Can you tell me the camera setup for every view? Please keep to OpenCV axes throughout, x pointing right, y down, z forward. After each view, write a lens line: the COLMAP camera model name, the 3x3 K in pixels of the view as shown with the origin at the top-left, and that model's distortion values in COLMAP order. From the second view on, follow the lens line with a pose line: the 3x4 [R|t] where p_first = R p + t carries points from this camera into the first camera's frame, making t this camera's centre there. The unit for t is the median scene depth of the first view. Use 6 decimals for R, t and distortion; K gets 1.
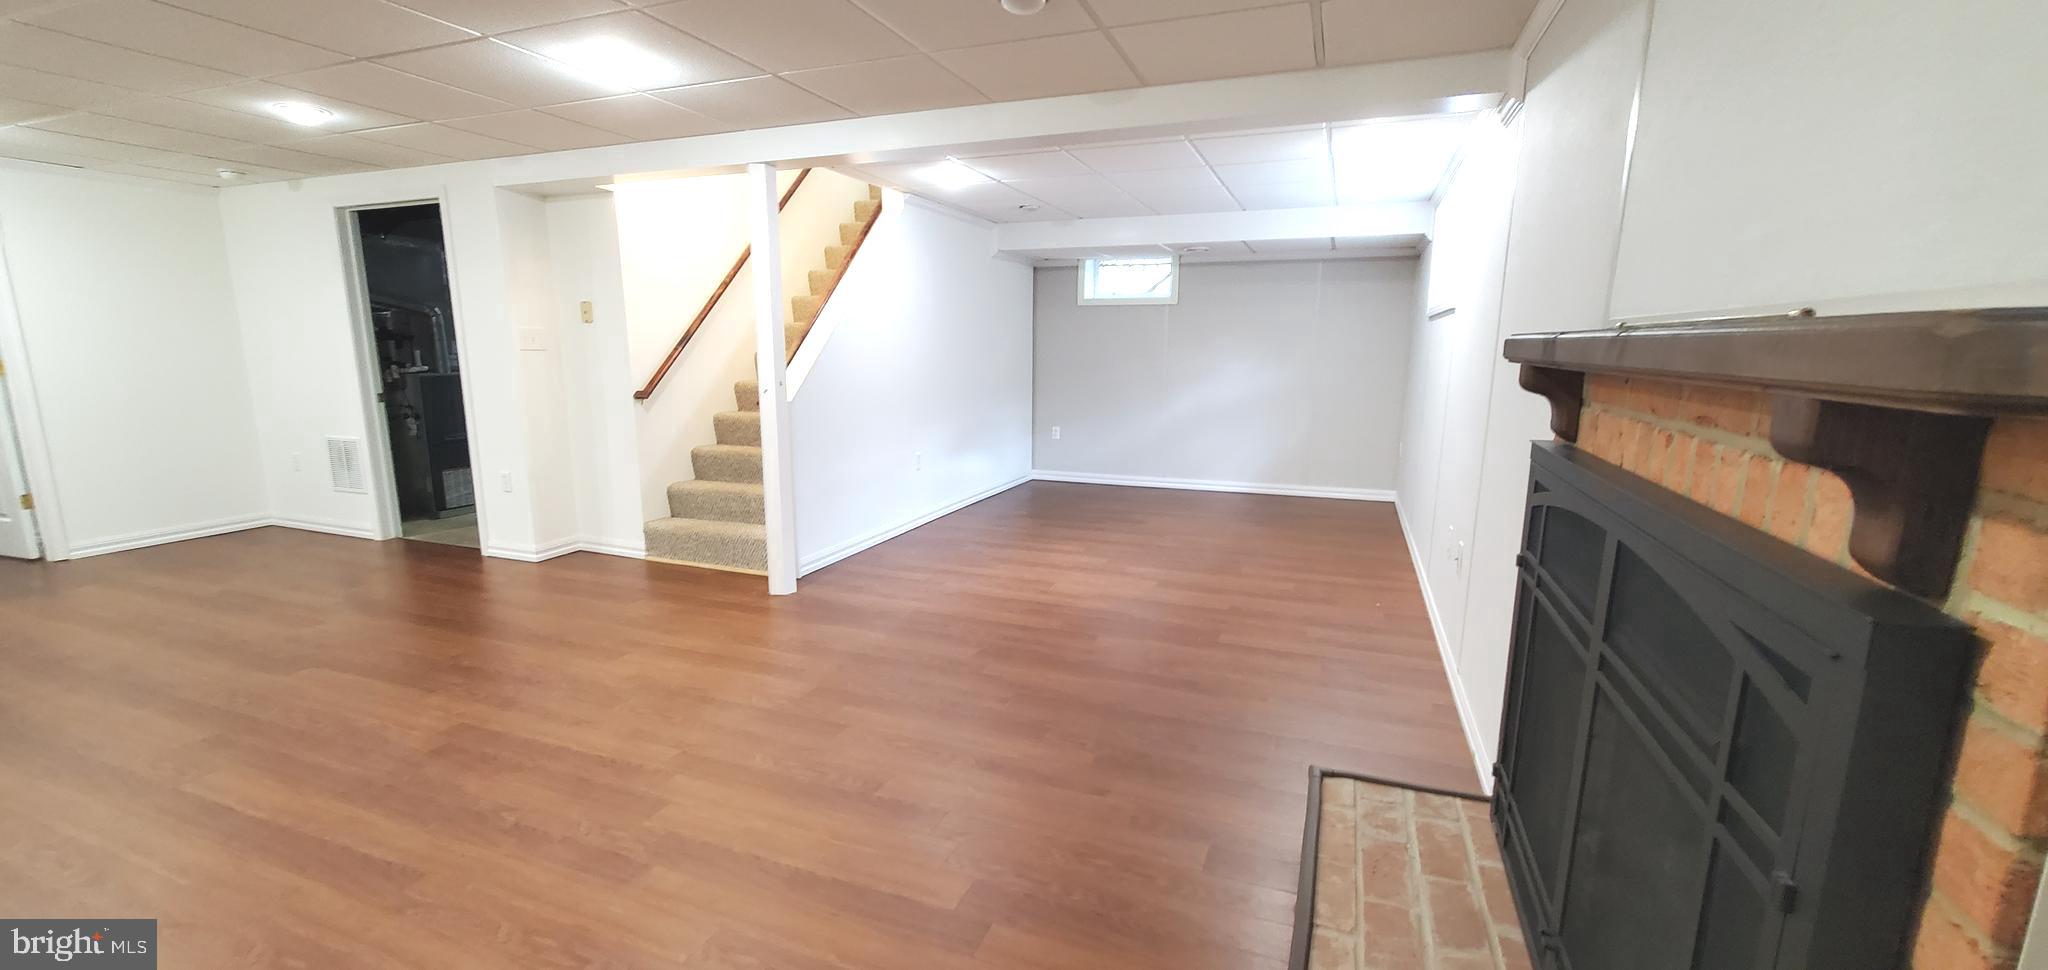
lens RADIAL K [[815.4, 0, 1028.0], [0, 815.4, 496.0], [0, 0, 1]] dist [-0.000746, 0.000143]
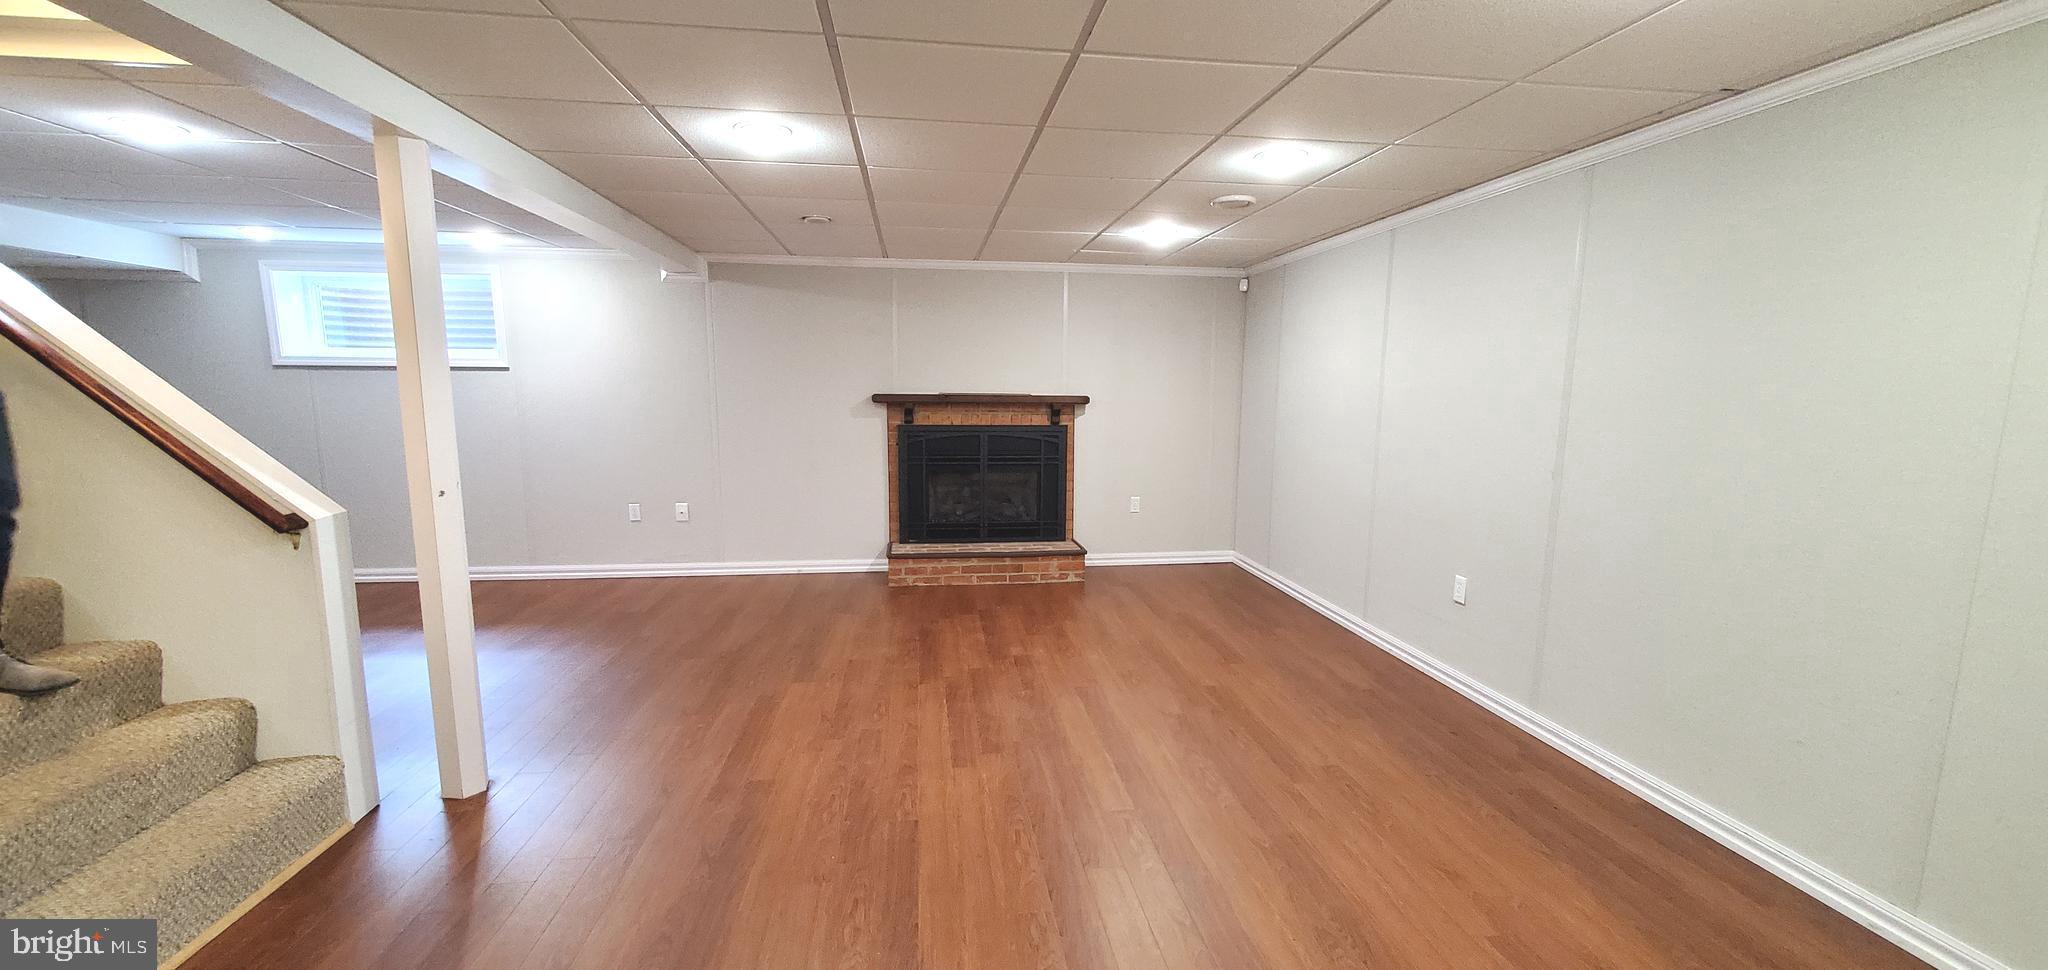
lens RADIAL K [[815.4, 0, 1028.0], [0, 815.4, 496.0], [0, 0, 1]] dist [-0.000746, 0.000143]
pose [[-0.481479, -0.128039, 0.867055, -1.714124], [0.150817, 0.962412, 0.225870, -0.304077], [-0.863384, 0.239518, -0.444070, 1.380640]]
